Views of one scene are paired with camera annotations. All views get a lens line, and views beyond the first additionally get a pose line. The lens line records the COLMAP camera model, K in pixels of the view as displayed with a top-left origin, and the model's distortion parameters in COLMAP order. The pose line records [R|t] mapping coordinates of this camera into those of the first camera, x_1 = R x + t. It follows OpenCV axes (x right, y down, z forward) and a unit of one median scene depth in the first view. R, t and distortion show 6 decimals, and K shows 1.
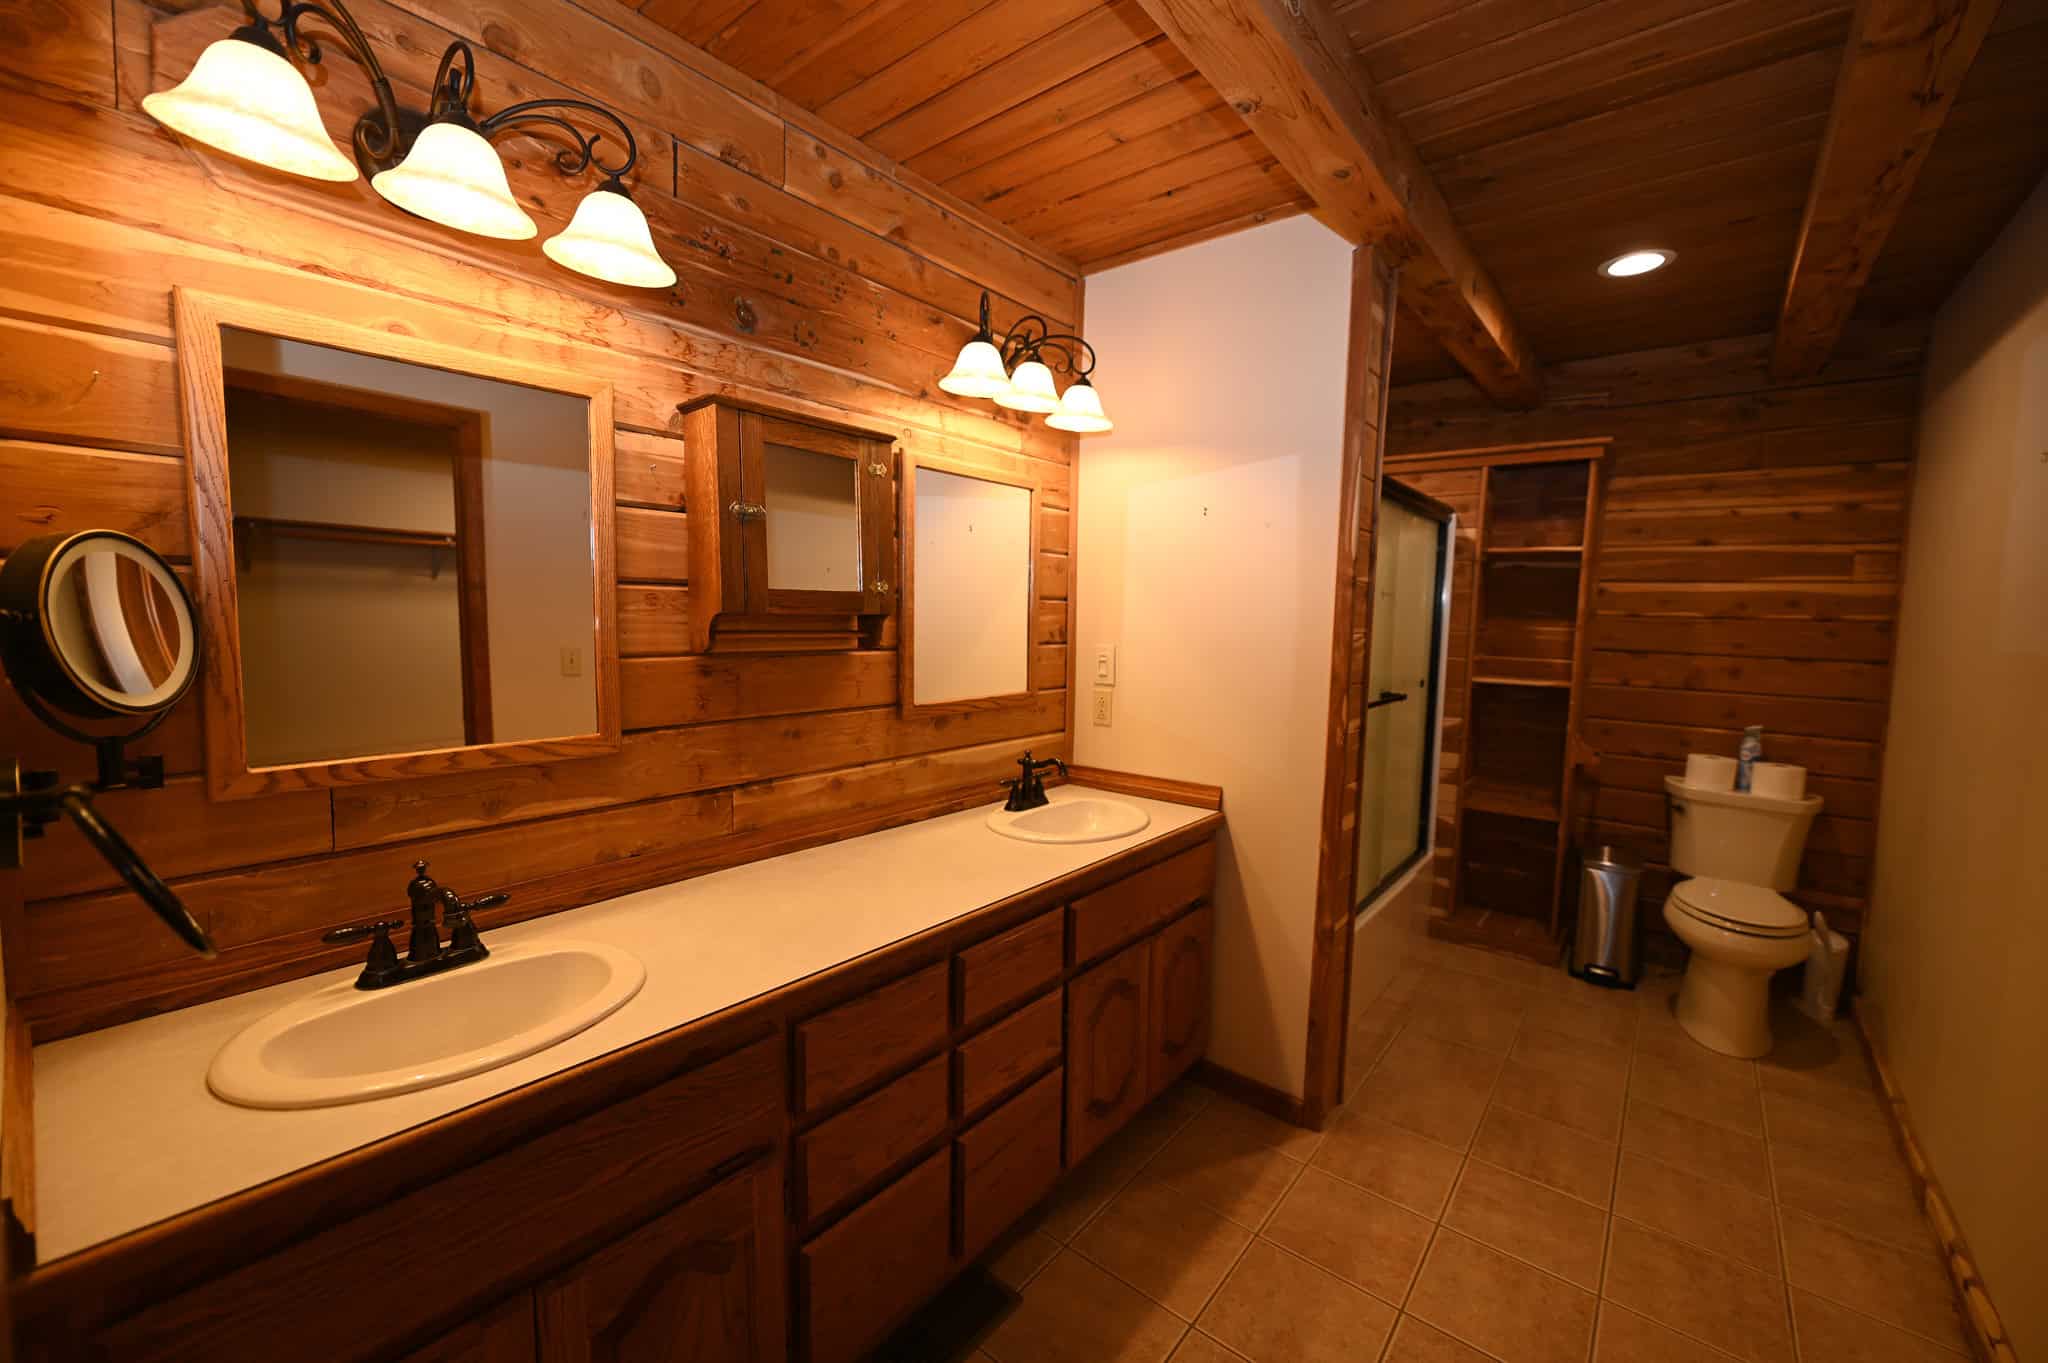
lens RADIAL K [[813.8, 0, 1022.9], [0, 813.8, 679.5], [0, 0, 1]] dist [-0.006658, -0.000454]
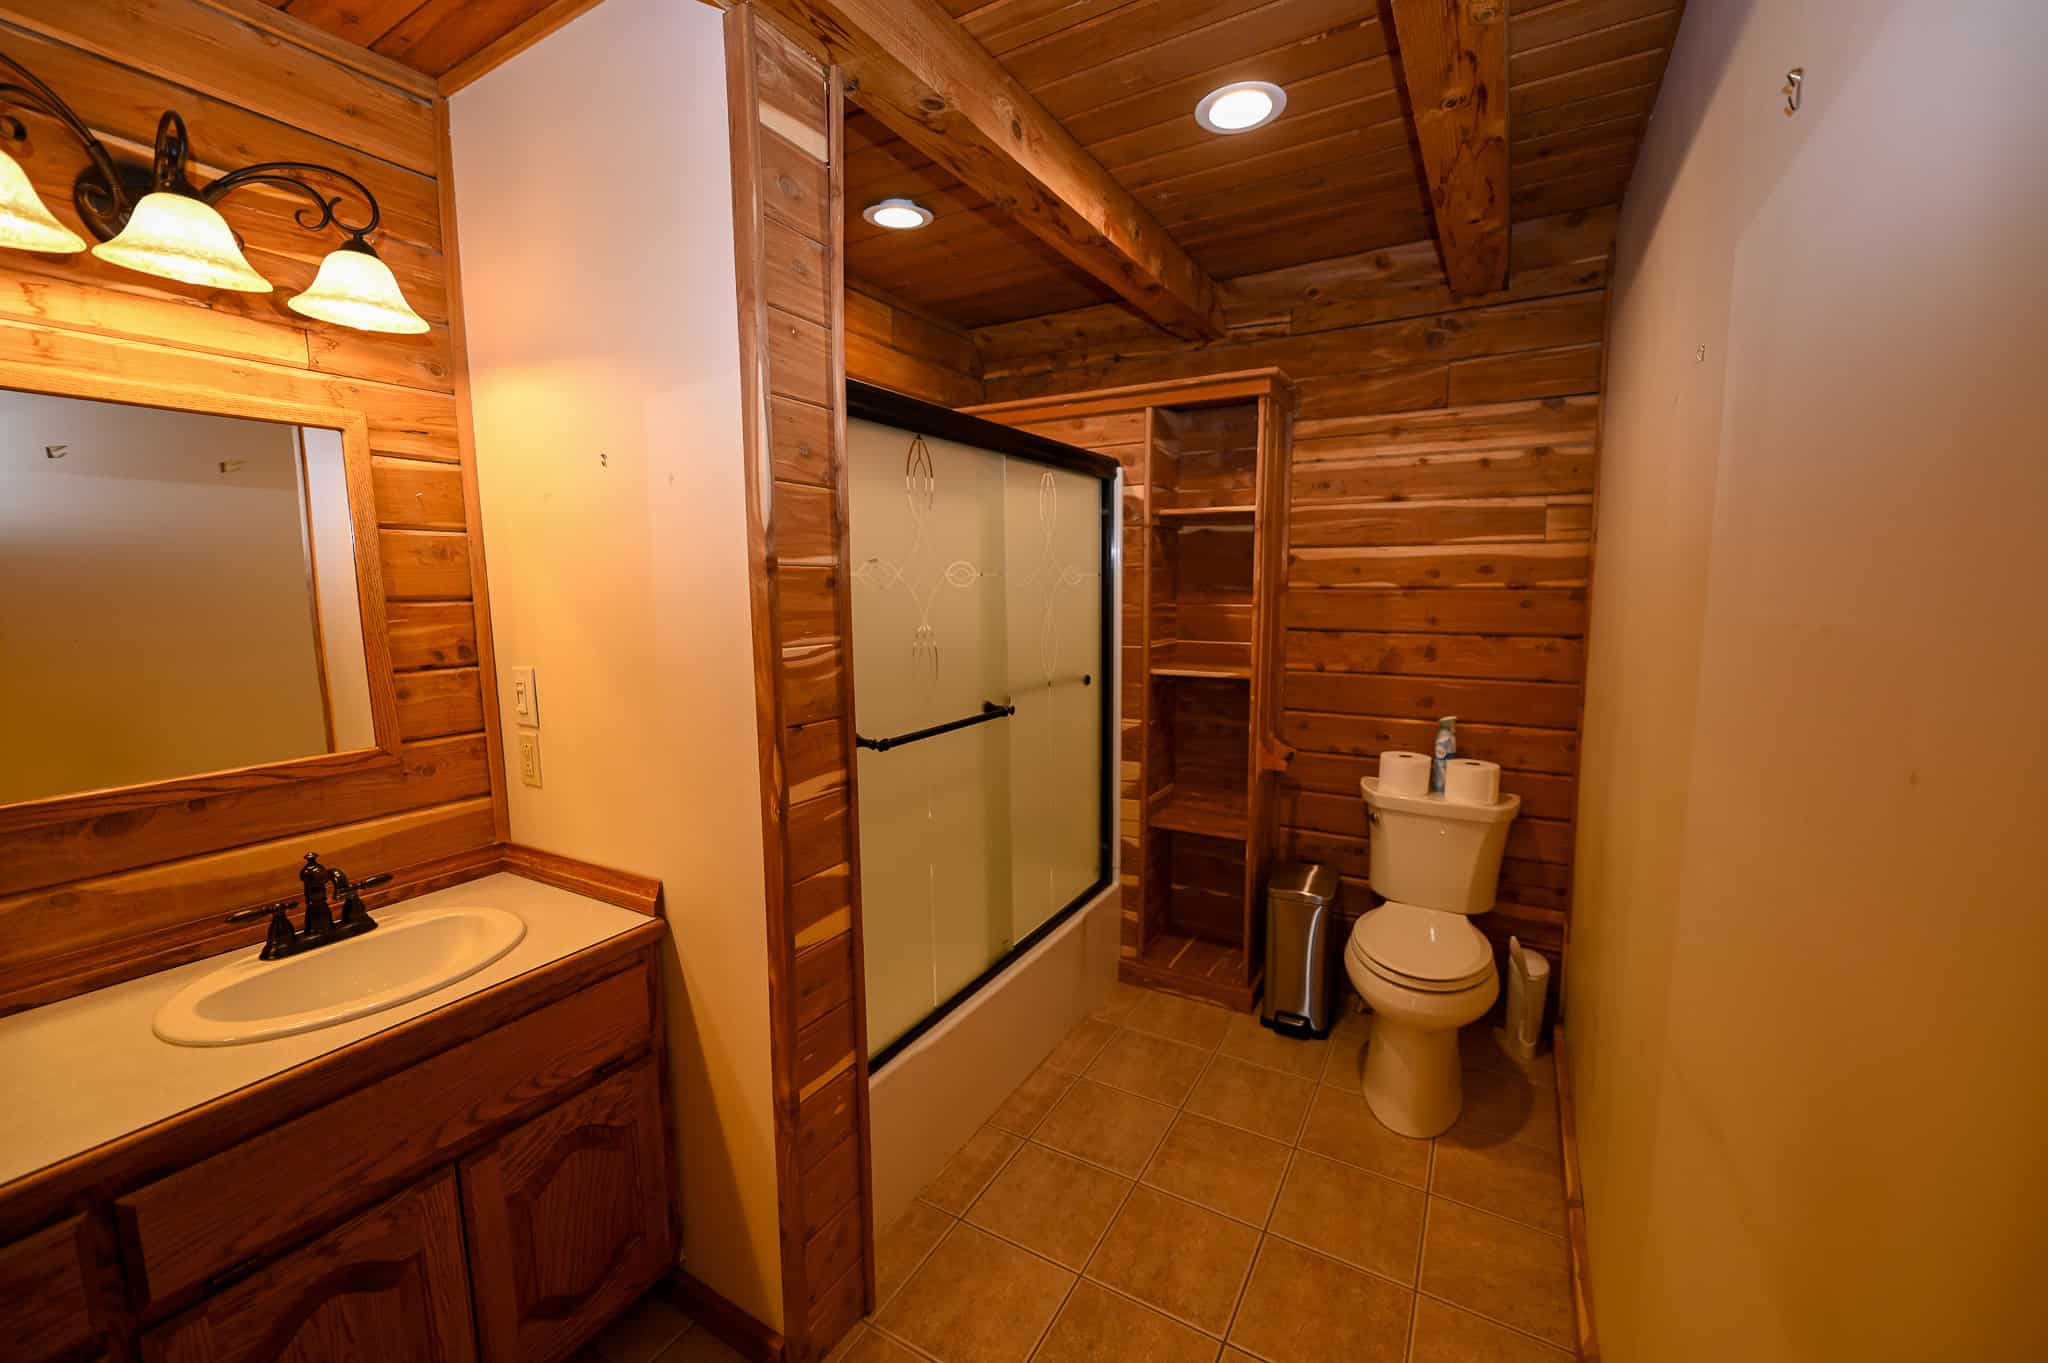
lens RADIAL K [[813.8, 0, 1024.5], [0, 813.8, 682.7], [0, 0, 1]] dist [-0.006658, -0.000454]
pose [[0.986532, -0.051428, 0.155271, 0.350117], [0.045592, 0.998122, 0.040921, -0.033041], [-0.157084, -0.033291, 0.987024, 0.244204]]
